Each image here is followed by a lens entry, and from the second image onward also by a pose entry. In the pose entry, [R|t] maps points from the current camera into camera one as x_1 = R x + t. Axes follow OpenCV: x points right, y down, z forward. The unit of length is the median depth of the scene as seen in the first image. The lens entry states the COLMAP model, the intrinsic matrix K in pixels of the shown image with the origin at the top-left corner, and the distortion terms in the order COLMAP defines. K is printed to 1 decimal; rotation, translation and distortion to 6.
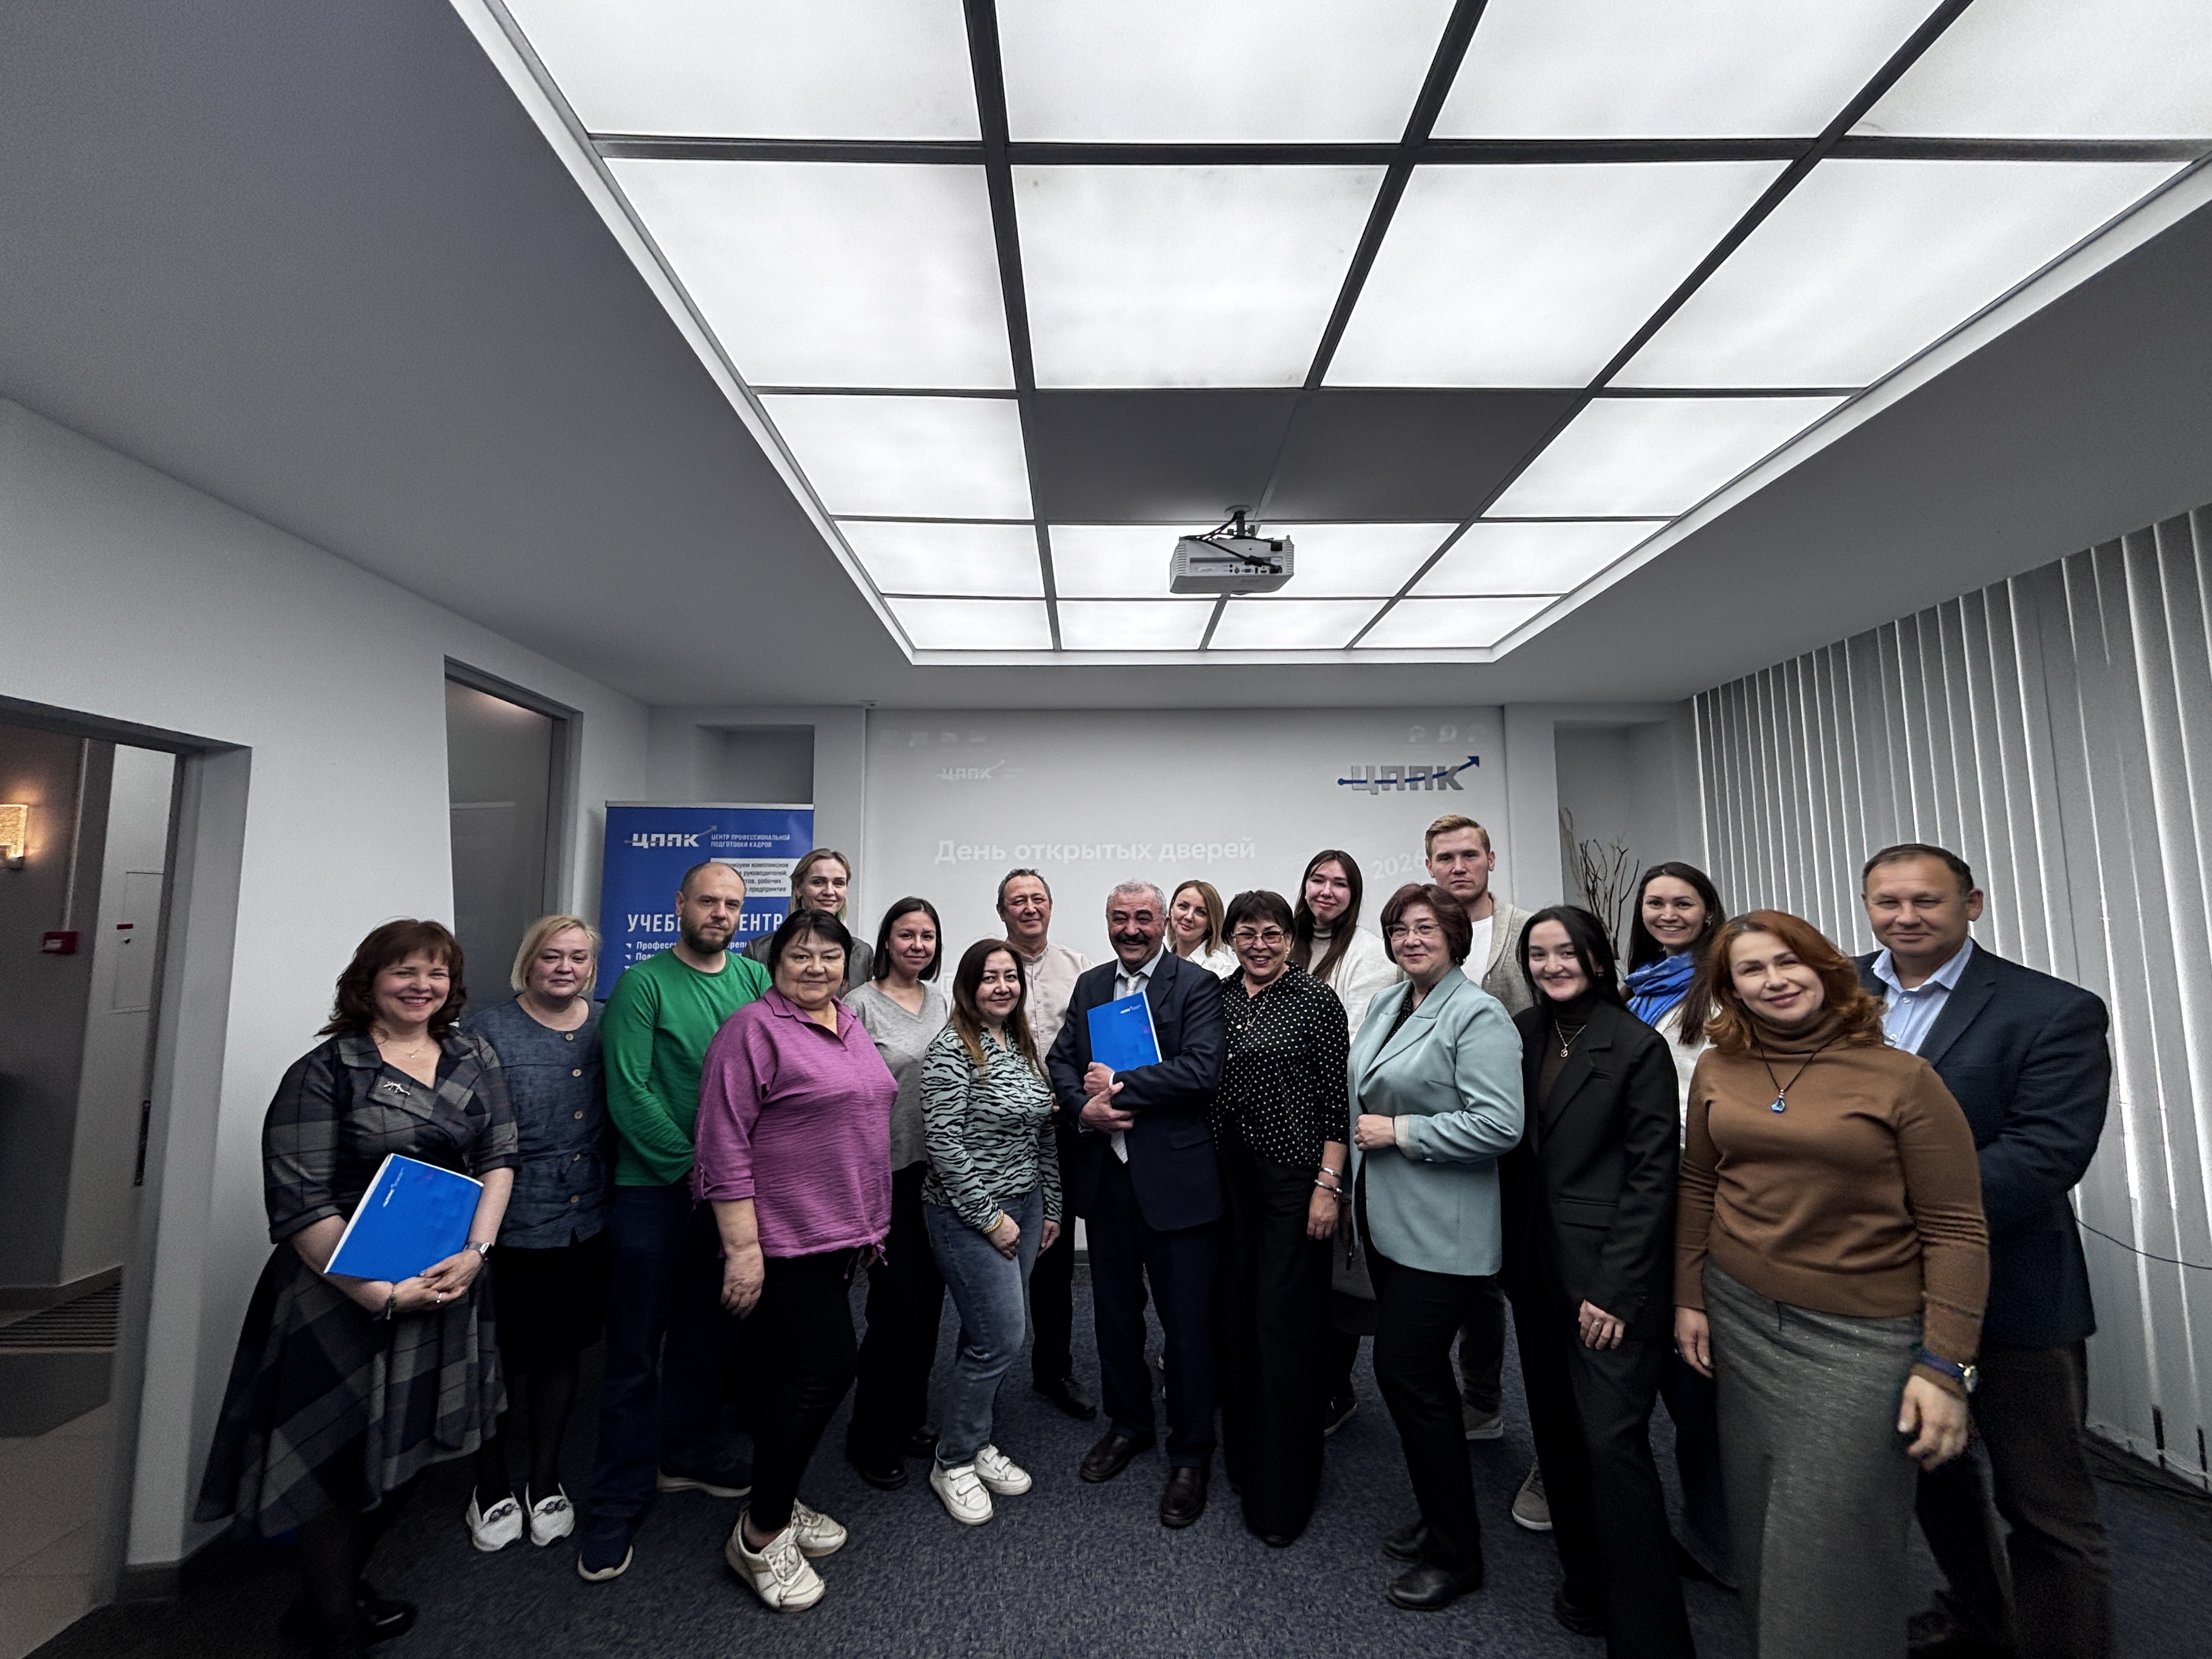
lens RADIAL K [[888.9, 0, 1093.6], [0, 888.9, 829.0], [0, 0, 1]] dist [-0.003337, -0.000223]
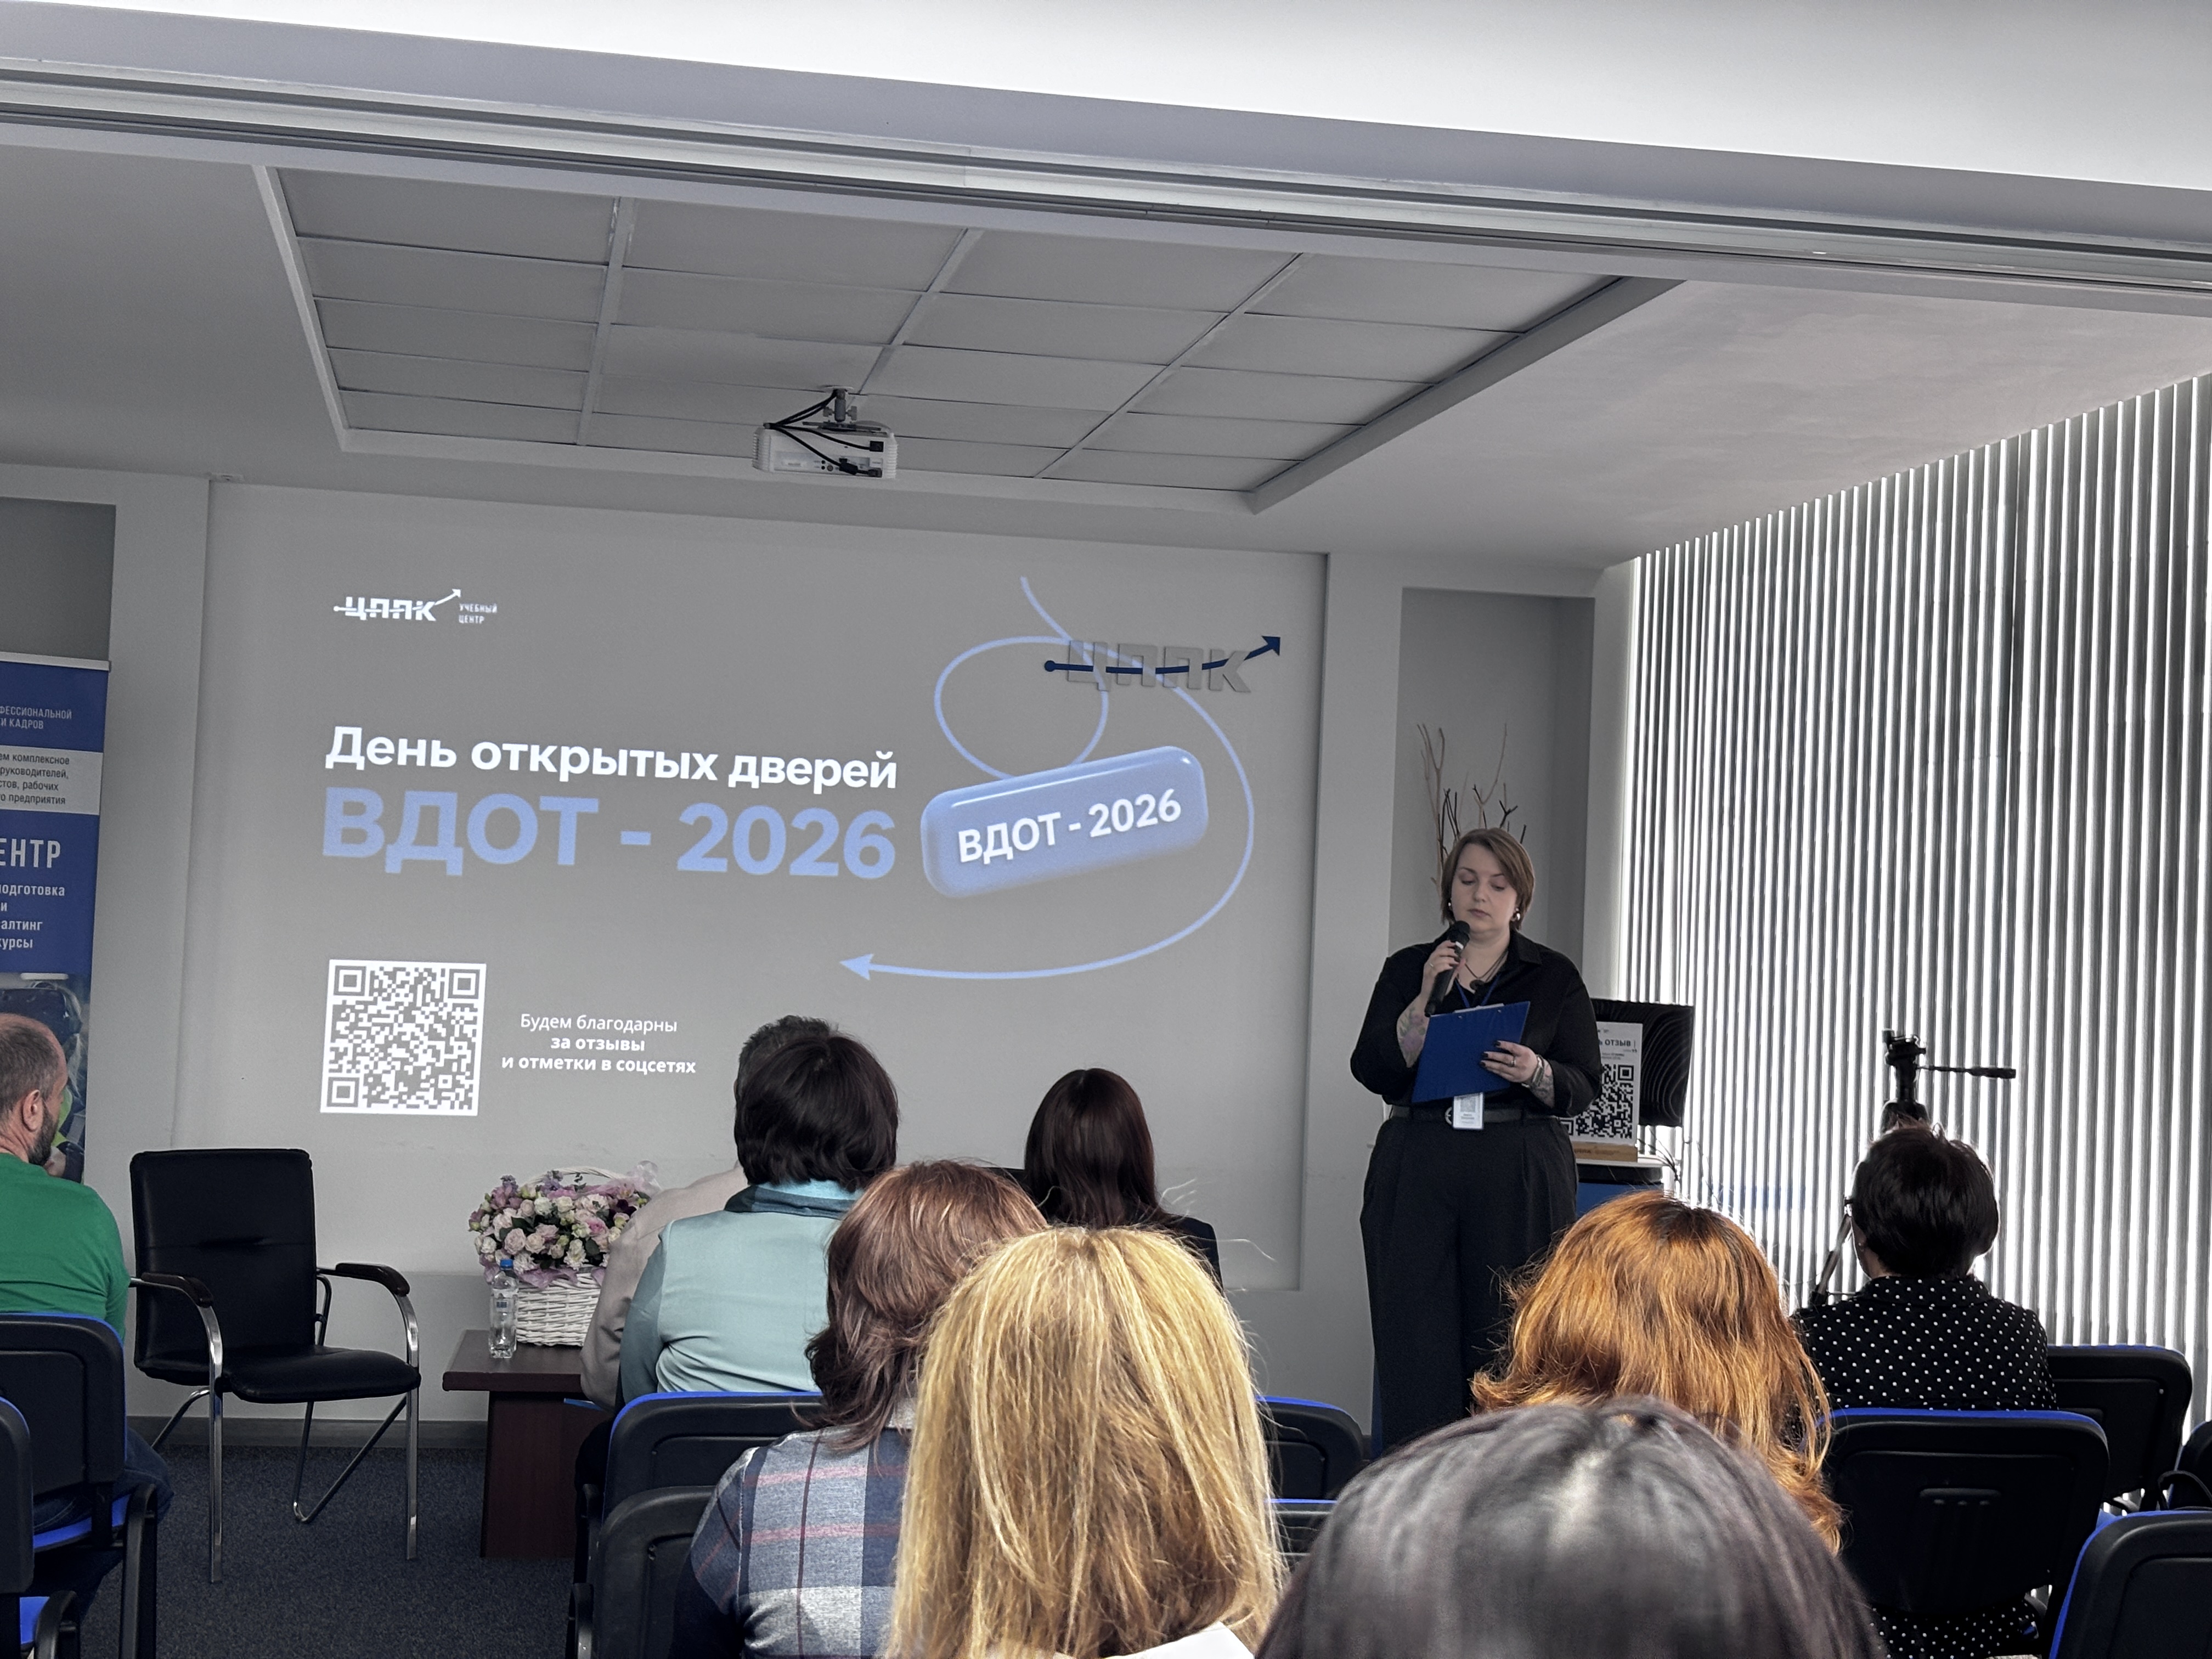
lens RADIAL K [[3370.4, 0, 1099.9], [0, 3370.4, 824.9], [0, 0, 1]] dist [0.114641, 0.000000]
pose [[0.983291, 0.053649, 0.173956, -0.068759], [-0.065020, 0.996058, 0.060338, -0.086200], [-0.170033, -0.070640, 0.982903, -1.202245]]
